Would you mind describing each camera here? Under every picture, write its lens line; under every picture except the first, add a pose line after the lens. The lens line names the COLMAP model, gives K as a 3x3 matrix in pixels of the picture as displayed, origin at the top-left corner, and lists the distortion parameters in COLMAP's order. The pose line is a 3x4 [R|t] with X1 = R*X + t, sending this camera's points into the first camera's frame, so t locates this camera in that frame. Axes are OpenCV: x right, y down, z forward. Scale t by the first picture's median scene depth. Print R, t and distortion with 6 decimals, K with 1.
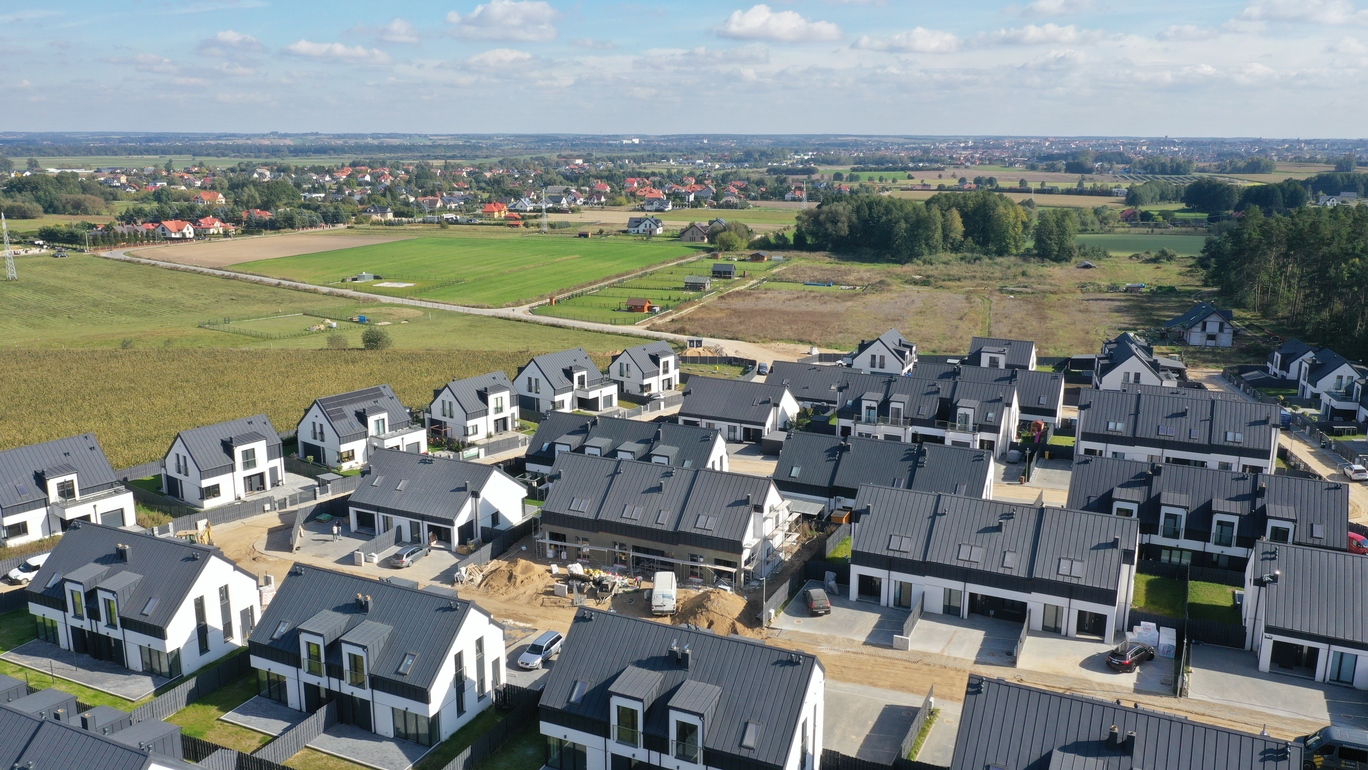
lens RADIAL K [[1076.5, 0, 681.8], [0, 1076.5, 387.2], [0, 0, 1]] dist [-0.000543, 0.003267]
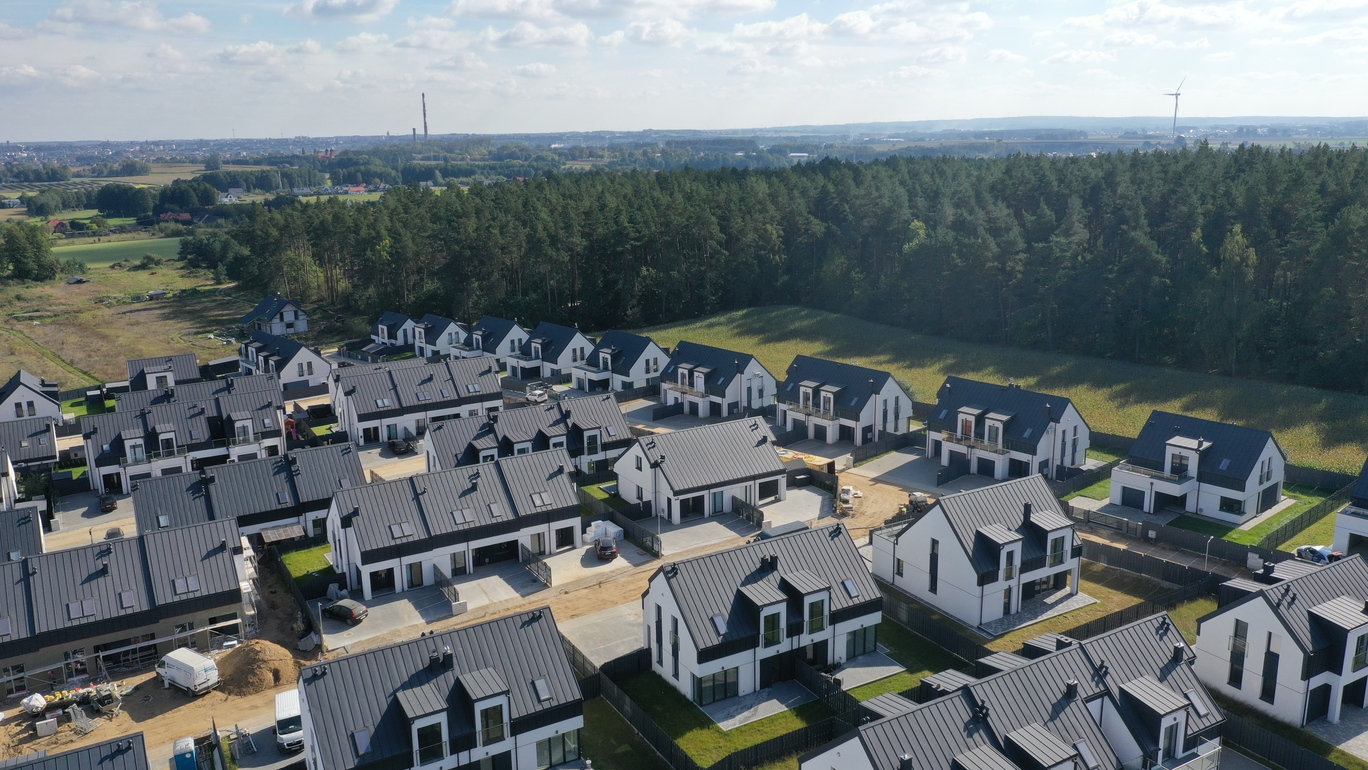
lens RADIAL K [[1076.5, 0, 678.8], [0, 1076.5, 402.8], [0, 0, 1]] dist [-0.000543, 0.003267]
pose [[0.567198, -0.218505, 0.794067, -0.260784], [0.209442, 0.970734, 0.117515, -0.025538], [-0.796505, 0.099657, 0.596362, 0.074481]]
